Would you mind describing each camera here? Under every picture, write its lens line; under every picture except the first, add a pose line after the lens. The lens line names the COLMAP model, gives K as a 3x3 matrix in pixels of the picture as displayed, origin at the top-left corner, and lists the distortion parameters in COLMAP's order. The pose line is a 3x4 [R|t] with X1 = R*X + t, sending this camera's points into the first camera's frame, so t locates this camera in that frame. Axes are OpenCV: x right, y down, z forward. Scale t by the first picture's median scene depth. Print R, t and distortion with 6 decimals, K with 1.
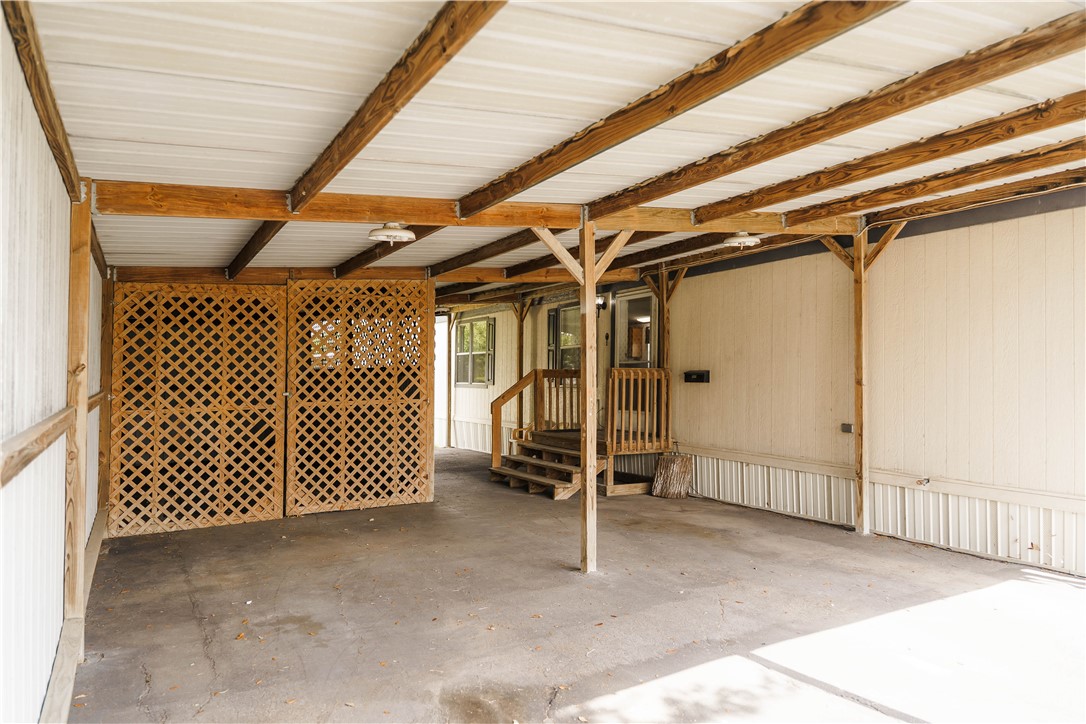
lens RADIAL K [[736.2, 0, 546.3], [0, 736.2, 363.1], [0, 0, 1]] dist [0.038446, -0.027077]
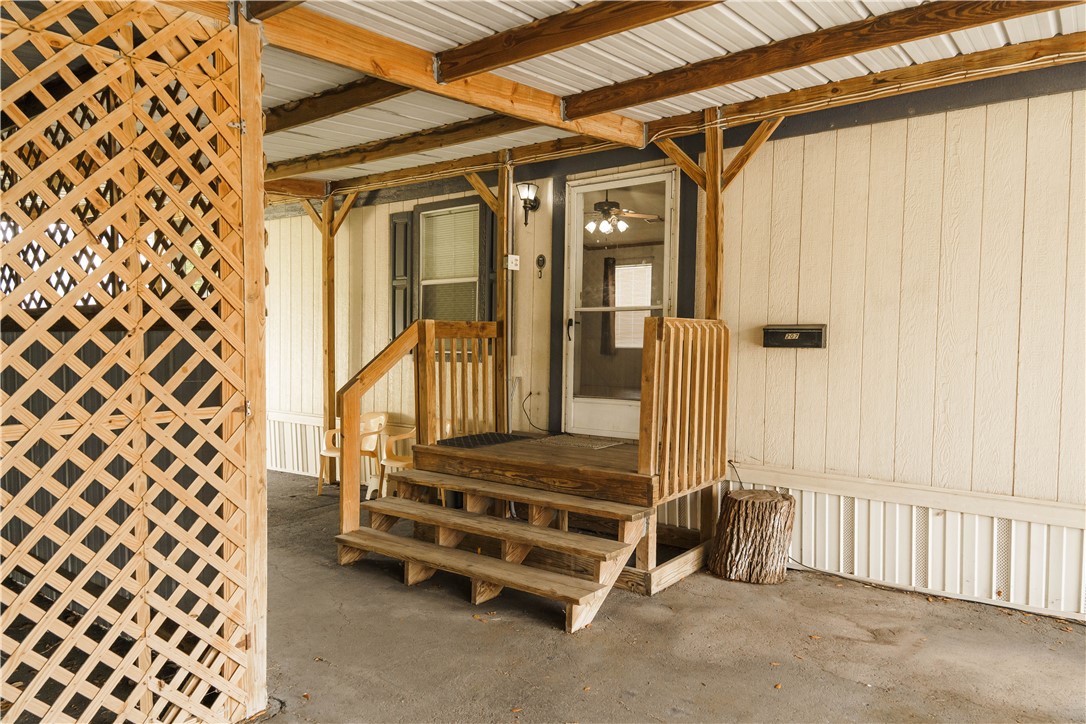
lens RADIAL K [[736.2, 0, 554.9], [0, 736.2, 362.5], [0, 0, 1]] dist [0.038446, -0.027077]
pose [[0.911408, -0.013425, 0.411285, -0.179112], [-0.009772, 0.998480, 0.054245, 0.011961], [-0.411388, -0.053458, 0.909891, 0.679938]]
